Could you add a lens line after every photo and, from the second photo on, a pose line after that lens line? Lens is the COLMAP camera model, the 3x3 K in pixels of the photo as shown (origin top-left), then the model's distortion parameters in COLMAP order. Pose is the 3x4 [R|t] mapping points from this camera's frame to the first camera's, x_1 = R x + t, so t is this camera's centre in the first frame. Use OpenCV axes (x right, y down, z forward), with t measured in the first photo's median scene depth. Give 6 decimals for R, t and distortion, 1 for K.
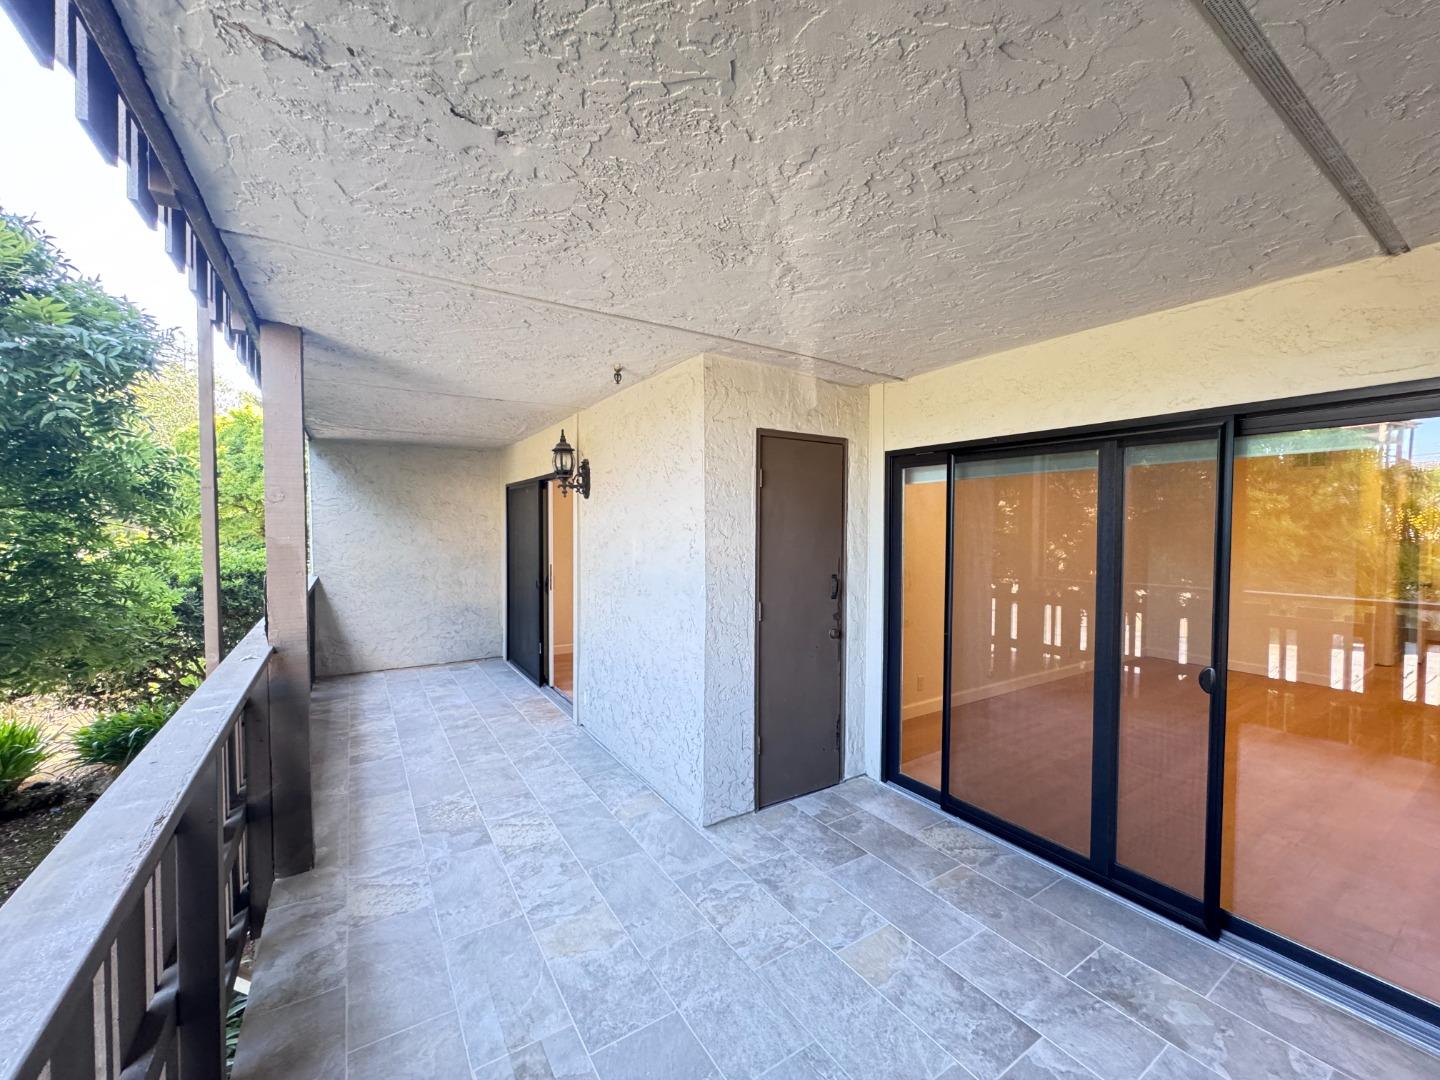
lens RADIAL K [[577.0, 0, 720.0], [0, 577.0, 540.0], [0, 0, 1]] dist [0.000283, 0.000119]
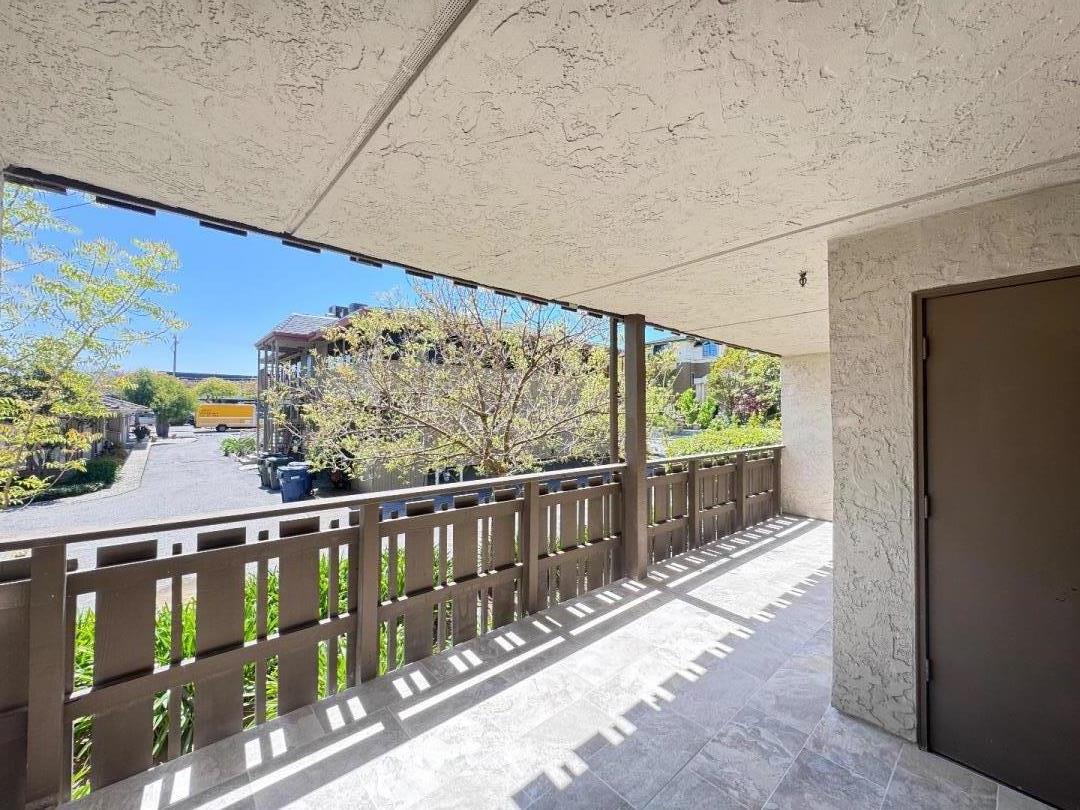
lens RADIAL K [[432.8, 0, 540.0], [0, 432.8, 405.0], [0, 0, 1]] dist [0.000283, 0.000119]
pose [[0.139852, -0.022091, -0.989926, 0.621650], [-0.029712, 0.999207, -0.026496, 0.009726], [0.989727, 0.033118, 0.139084, 0.357119]]
